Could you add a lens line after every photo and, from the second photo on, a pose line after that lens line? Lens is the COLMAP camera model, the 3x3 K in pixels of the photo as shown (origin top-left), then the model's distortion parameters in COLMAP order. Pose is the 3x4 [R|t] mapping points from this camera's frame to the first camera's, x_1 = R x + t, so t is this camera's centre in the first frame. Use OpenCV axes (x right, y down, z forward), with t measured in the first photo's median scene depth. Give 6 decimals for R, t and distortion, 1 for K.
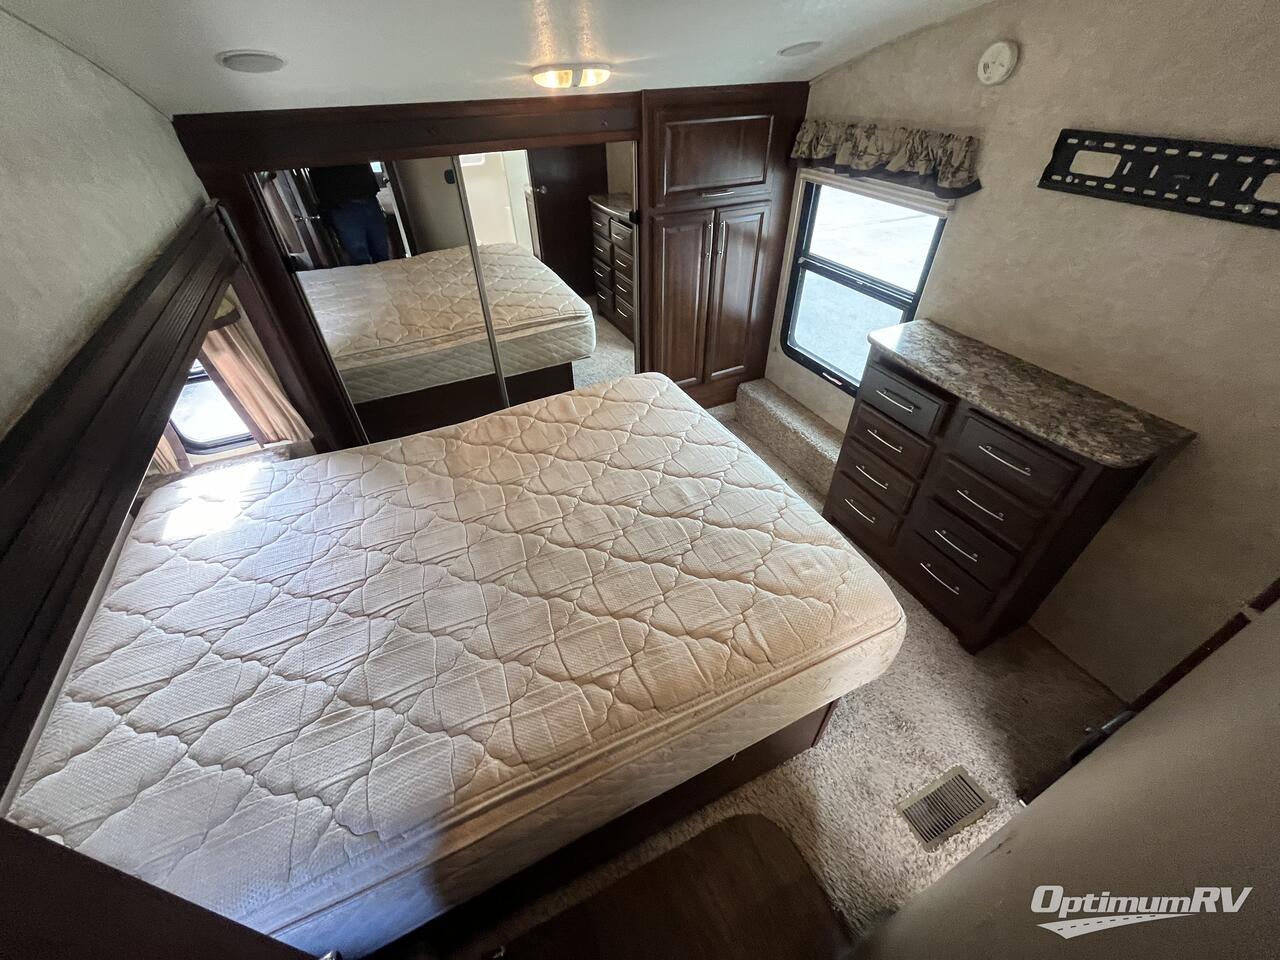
lens RADIAL K [[515.8, 0, 635.5], [0, 515.8, 478.9], [0, 0, 1]] dist [-0.000795, 0.000521]
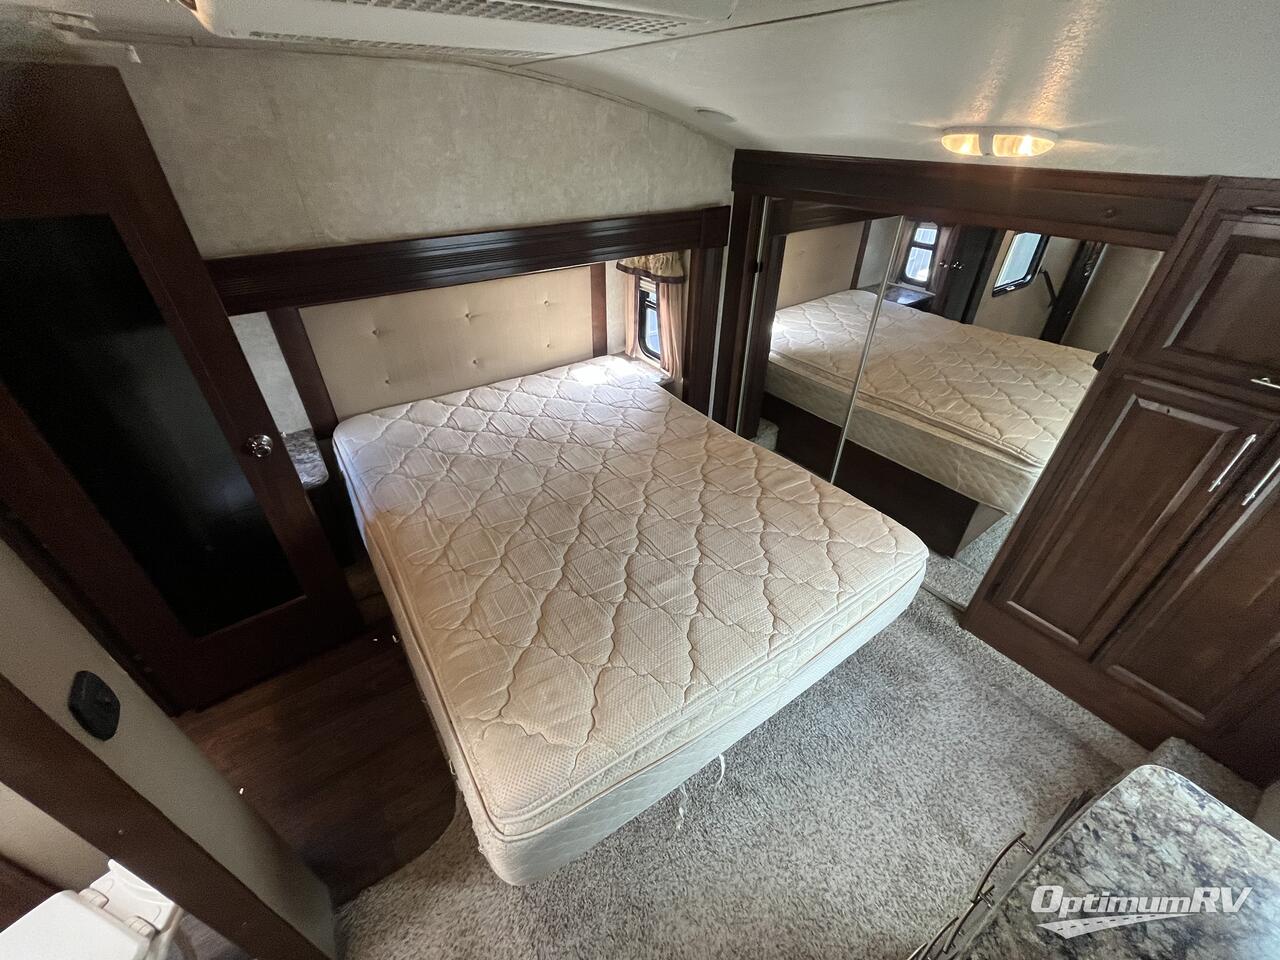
lens RADIAL K [[515.8, 0, 637.1], [0, 515.8, 481.6], [0, 0, 1]] dist [-0.000795, 0.000521]
pose [[0.170276, 0.581911, -0.795227, 0.611118], [-0.630963, 0.684263, 0.365609, -0.342945], [0.756896, 0.439504, 0.483678, 0.406636]]
